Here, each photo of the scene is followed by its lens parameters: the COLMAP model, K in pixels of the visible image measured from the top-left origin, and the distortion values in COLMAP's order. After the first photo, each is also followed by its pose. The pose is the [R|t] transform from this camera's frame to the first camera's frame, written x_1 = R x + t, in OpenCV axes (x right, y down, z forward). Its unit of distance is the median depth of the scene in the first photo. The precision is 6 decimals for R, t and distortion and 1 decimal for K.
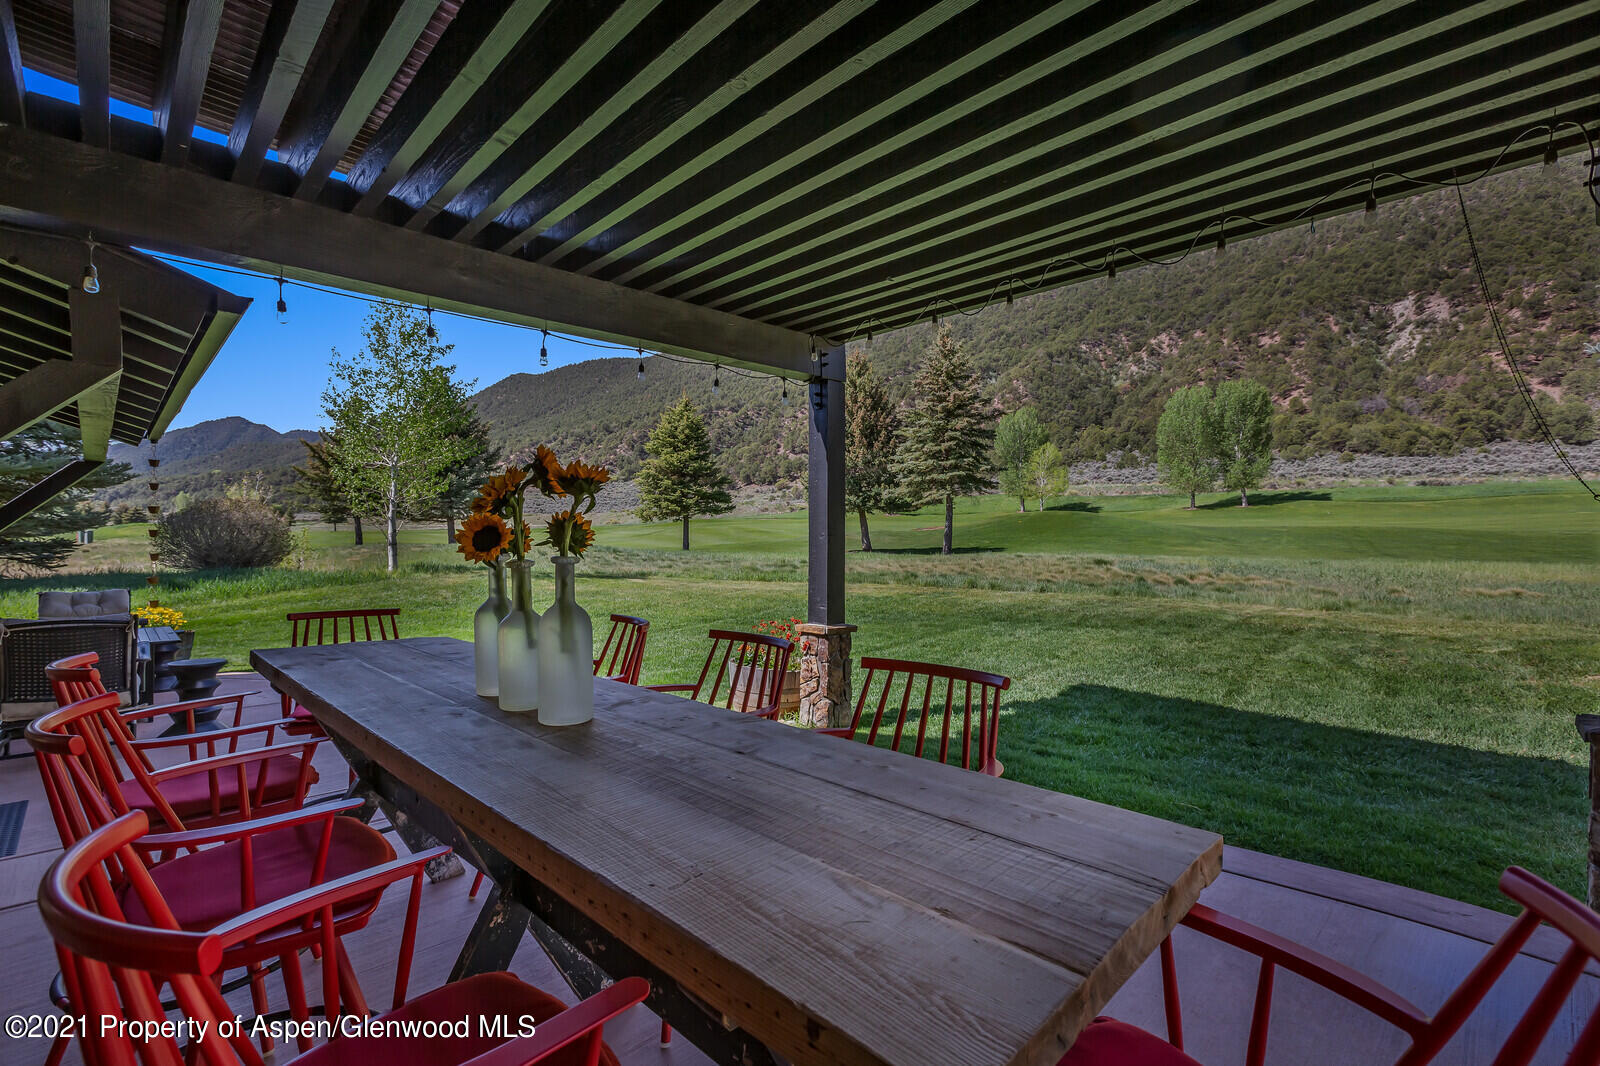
lens RADIAL K [[720.7, 0, 801.6], [0, 720.7, 534.0], [0, 0, 1]] dist [-0.000011, -0.000612]
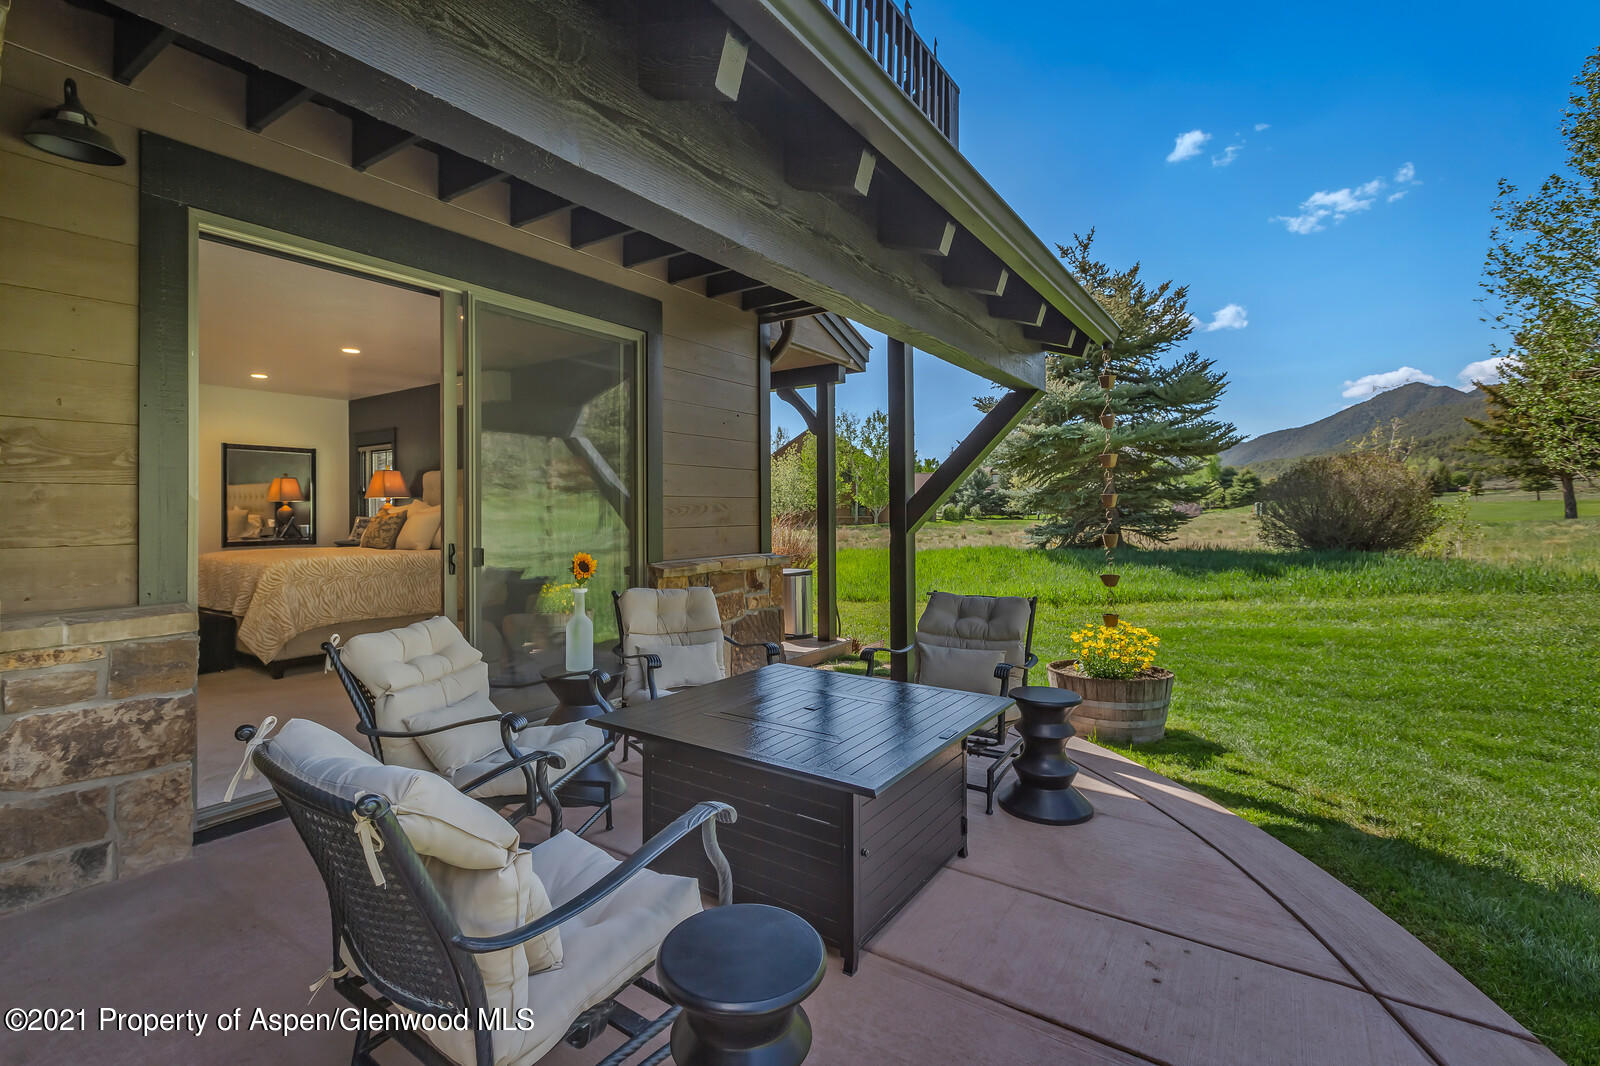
lens RADIAL K [[720.7, 0, 802.4], [0, 720.7, 508.8], [0, 0, 1]] dist [-0.000011, -0.000612]
pose [[0.196739, -0.004295, -0.980446, -0.173235], [0.008083, 0.999964, -0.002759, 0.002867], [0.980423, -0.007383, 0.196767, 0.299218]]
